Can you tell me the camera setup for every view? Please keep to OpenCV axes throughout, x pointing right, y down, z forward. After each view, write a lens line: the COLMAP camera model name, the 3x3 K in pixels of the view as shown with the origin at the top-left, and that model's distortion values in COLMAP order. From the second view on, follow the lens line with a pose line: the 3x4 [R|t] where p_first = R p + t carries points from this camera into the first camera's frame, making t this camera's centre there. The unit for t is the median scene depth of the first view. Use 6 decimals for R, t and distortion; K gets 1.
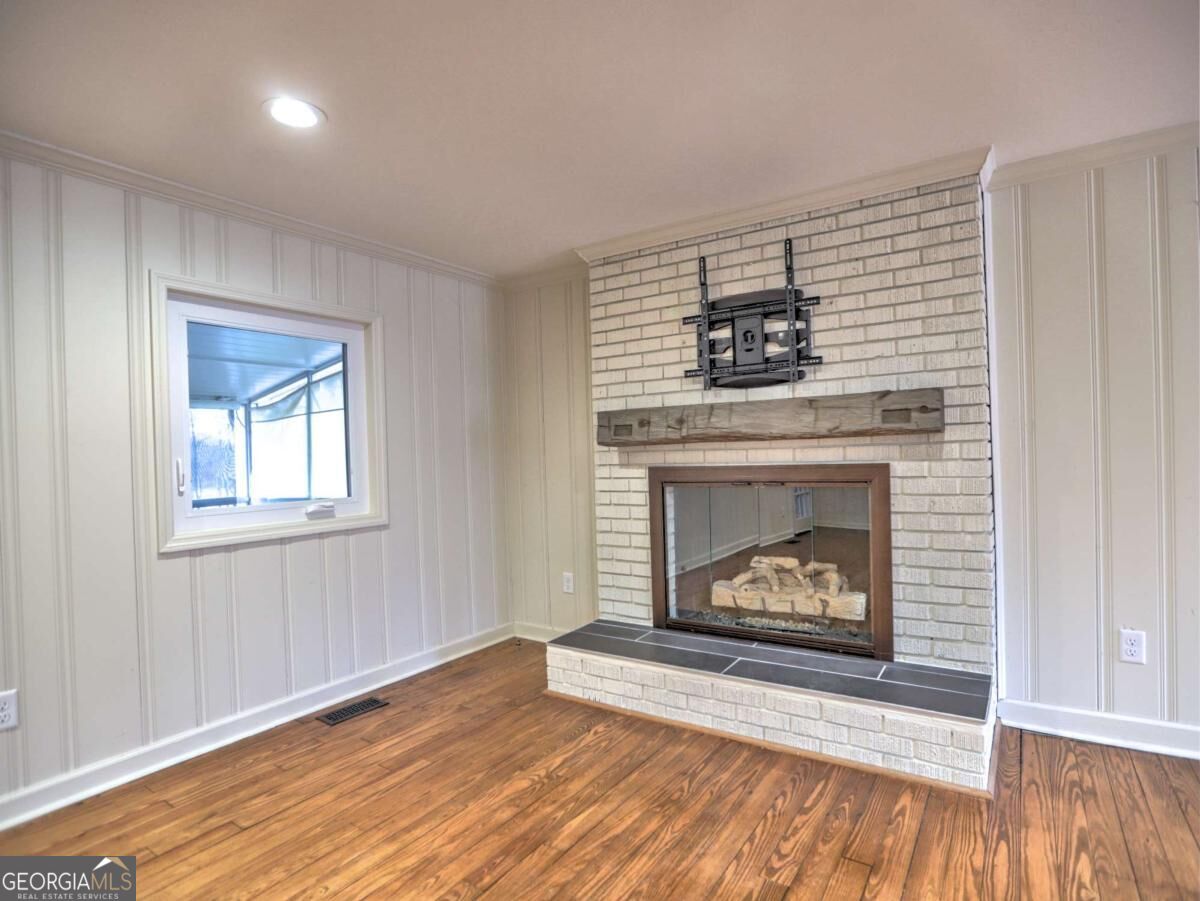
lens RADIAL K [[630.3, 0, 600.0], [0, 630.3, 450.5], [0, 0, 1]] dist [-0.048409, -0.000174]
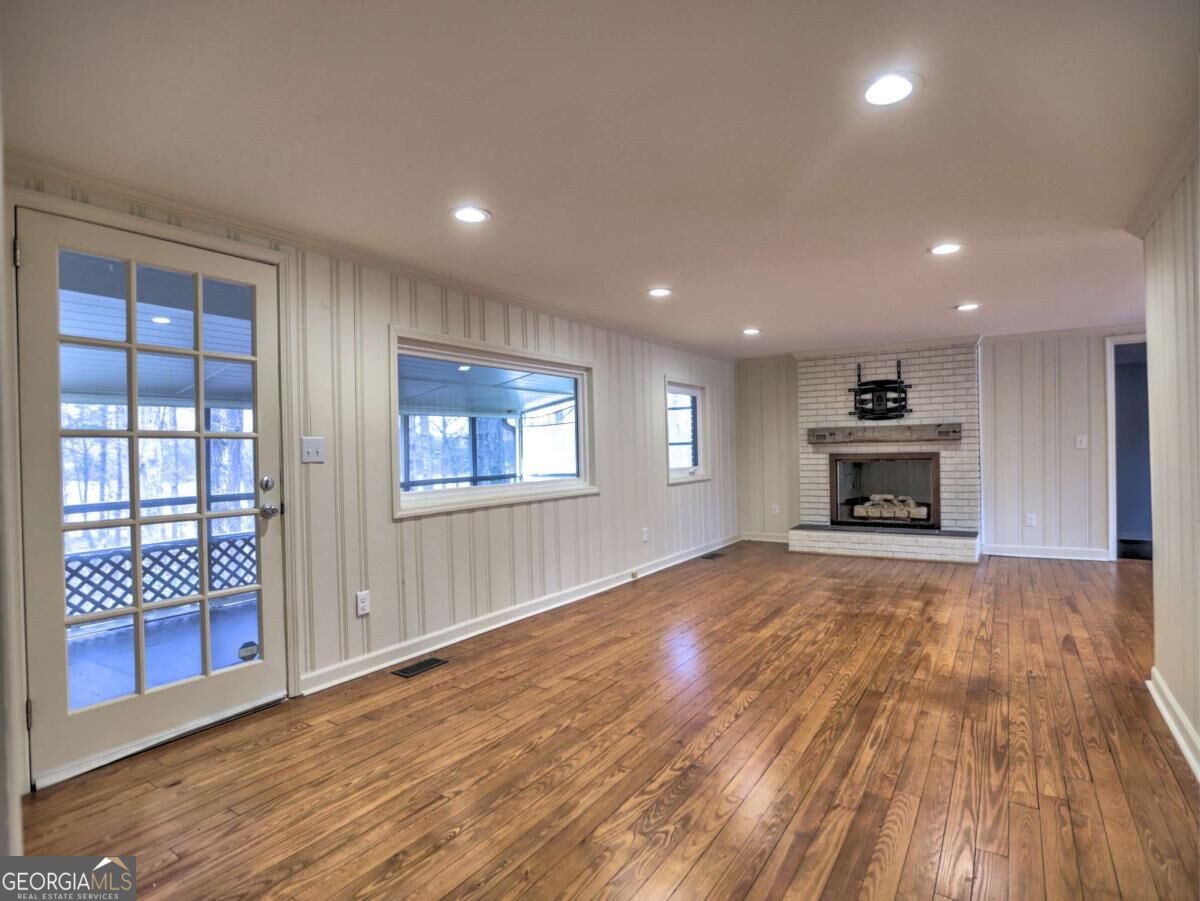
lens RADIAL K [[611.6, 0, 600.0], [0, 611.6, 450.5], [0, 0, 1]] dist [-0.061923, 0.000087]
pose [[0.999959, 0.008939, -0.001614, -0.812119], [-0.008932, 0.999951, 0.004222, 0.014580], [0.001652, -0.004208, 0.999990, -1.281814]]
